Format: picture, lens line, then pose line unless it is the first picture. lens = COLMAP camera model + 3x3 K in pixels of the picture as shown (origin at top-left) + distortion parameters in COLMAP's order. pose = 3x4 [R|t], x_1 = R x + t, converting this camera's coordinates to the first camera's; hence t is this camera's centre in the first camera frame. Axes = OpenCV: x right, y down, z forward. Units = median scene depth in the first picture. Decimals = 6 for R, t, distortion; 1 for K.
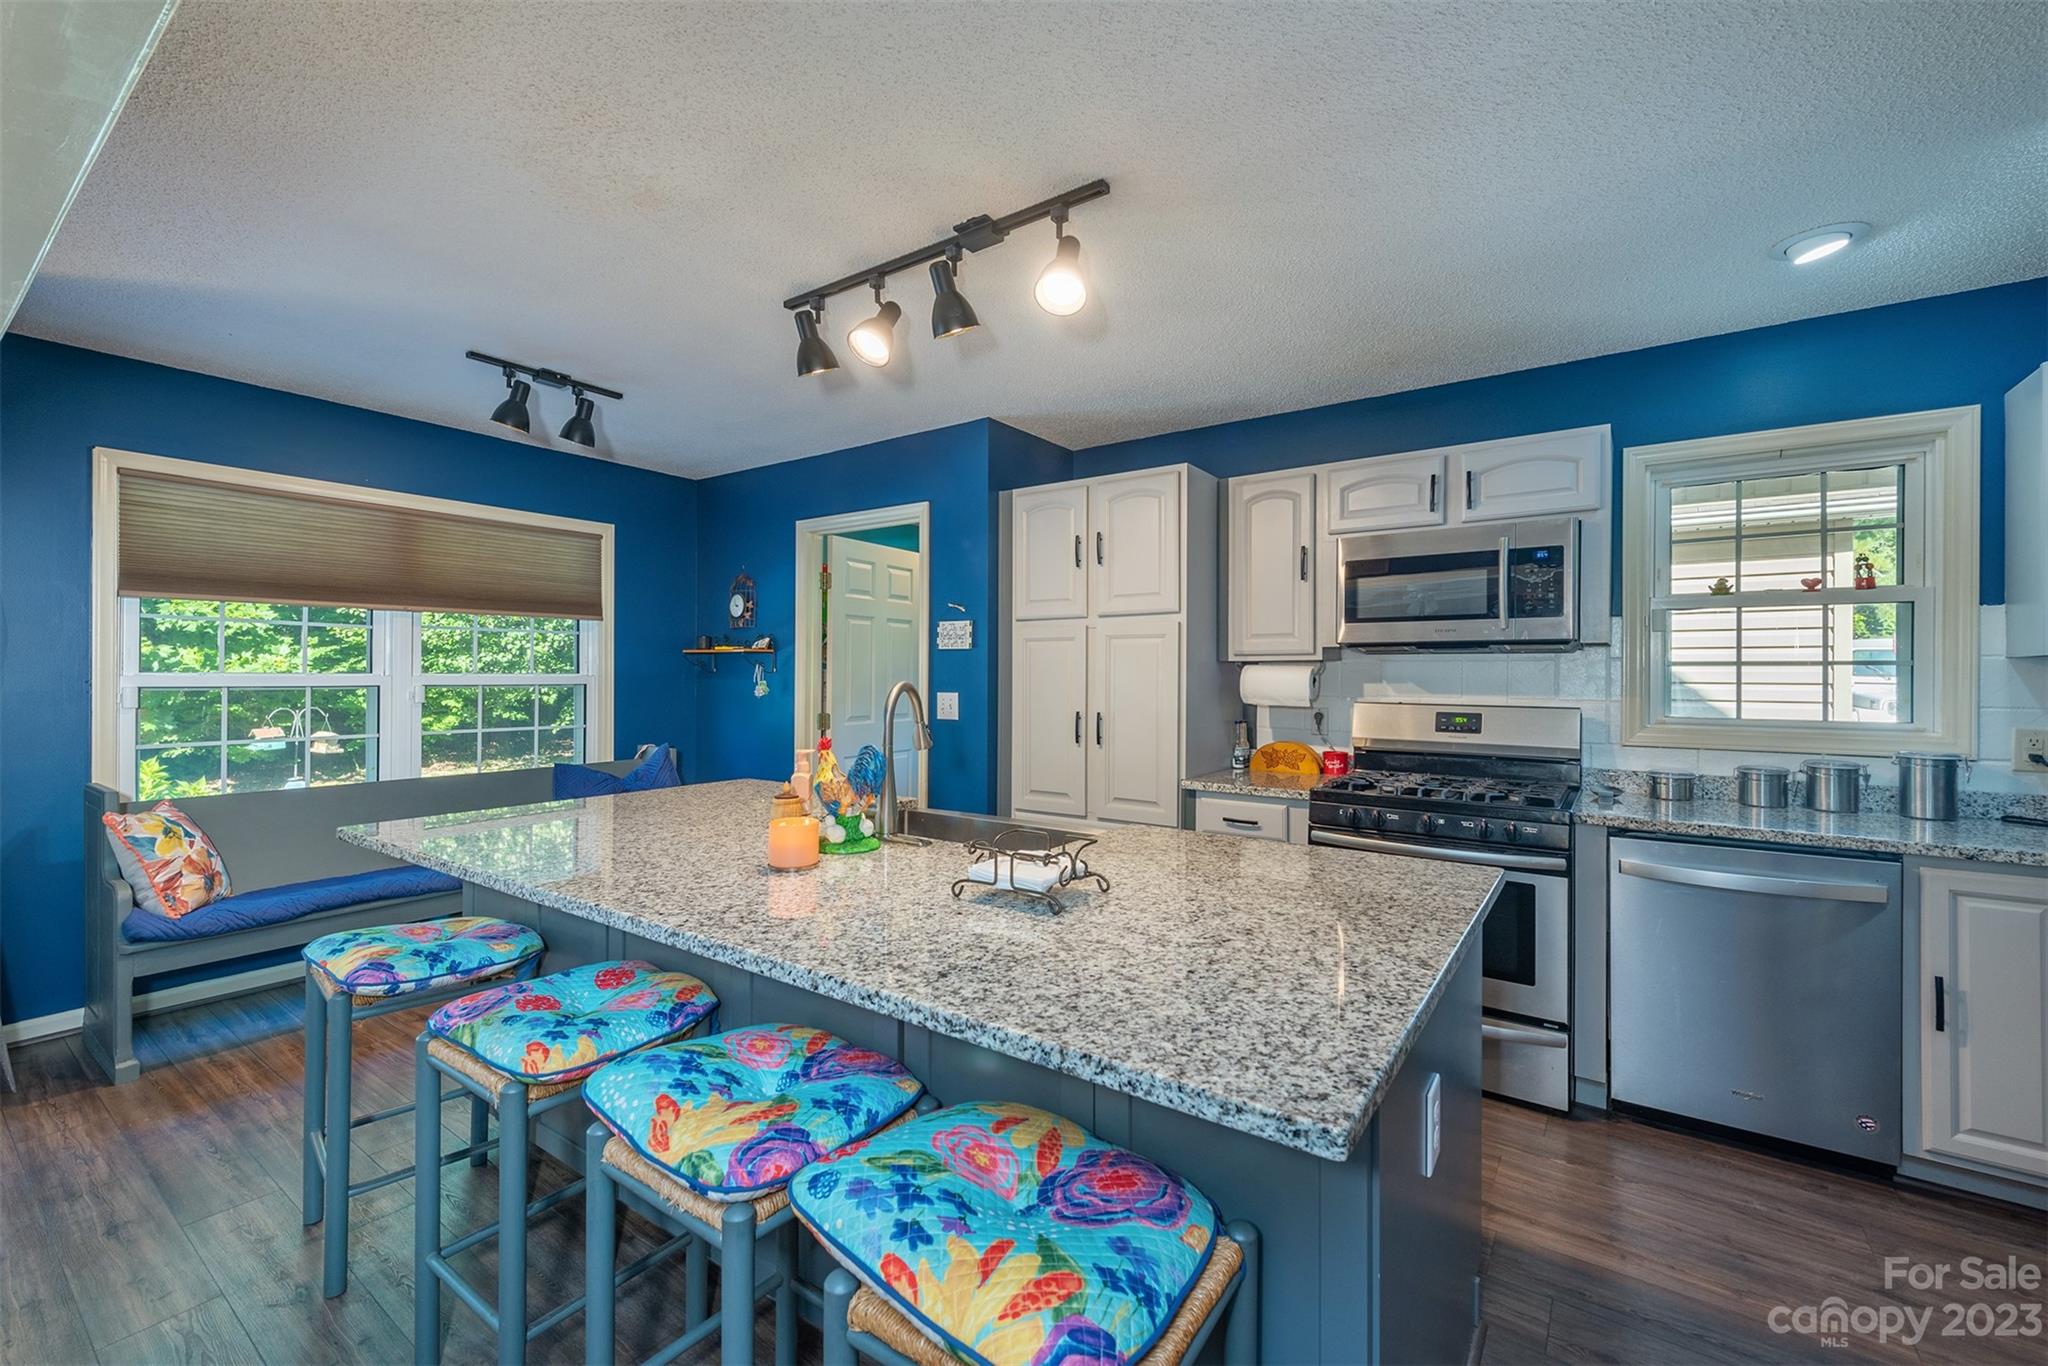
lens RADIAL K [[848.1, 0, 997.1], [0, 848.1, 670.5], [0, 0, 1]] dist [0.010794, -0.001417]
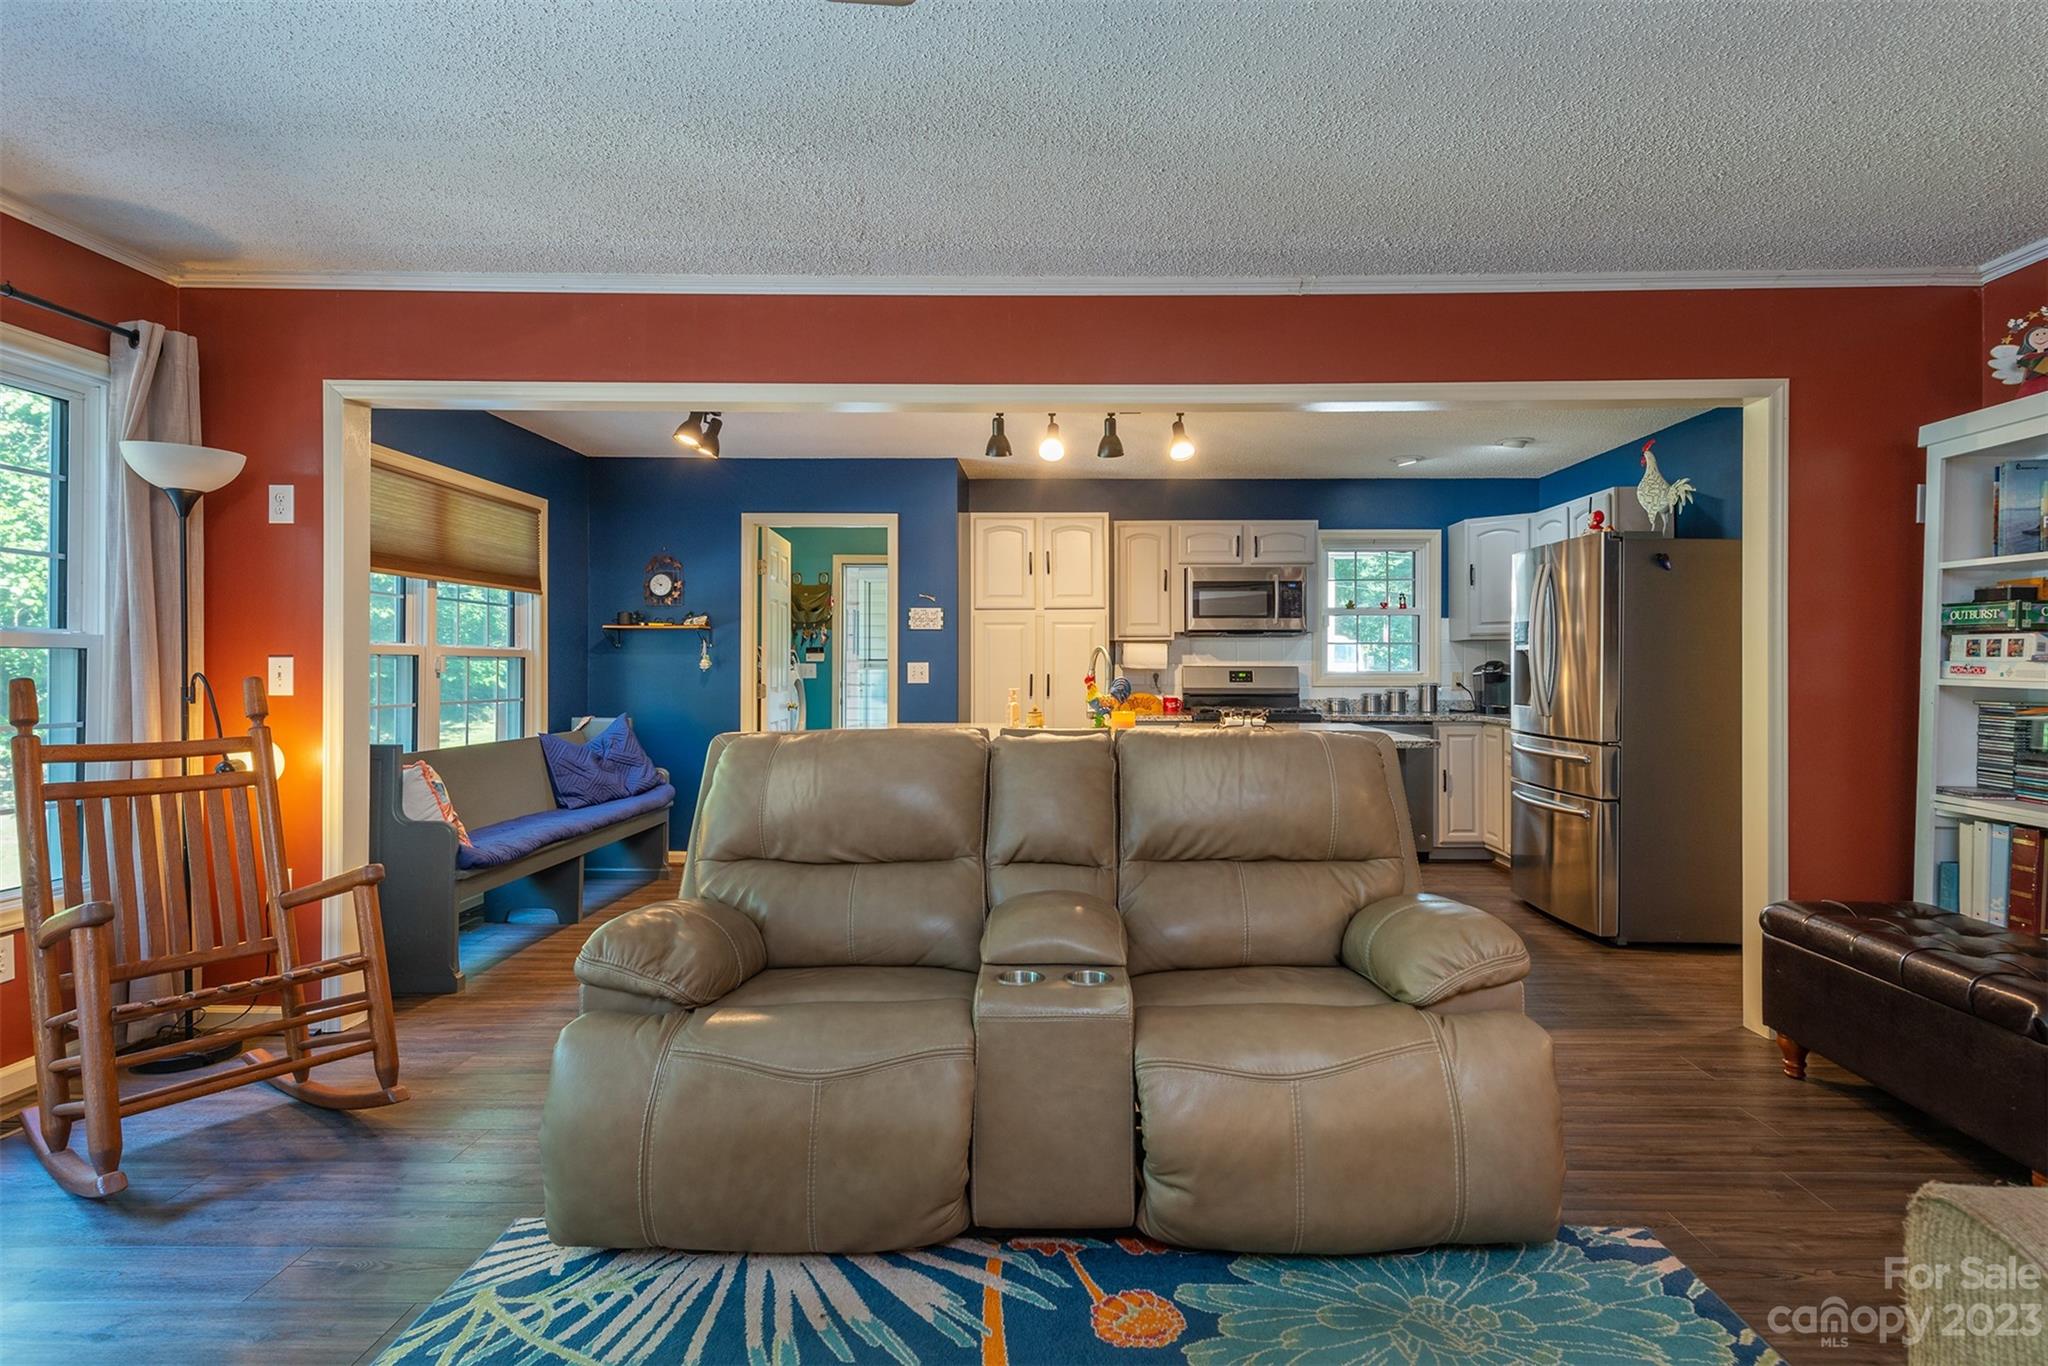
lens RADIAL K [[1036.9, 0, 1035.4], [0, 1036.9, 667.9], [0, 0, 1]] dist [0.009849, -0.002493]
pose [[0.827947, -0.003698, 0.560794, -1.084586], [-0.000757, 0.999970, 0.007713, 0.029804], [-0.560806, -0.006810, 0.827920, -0.570513]]
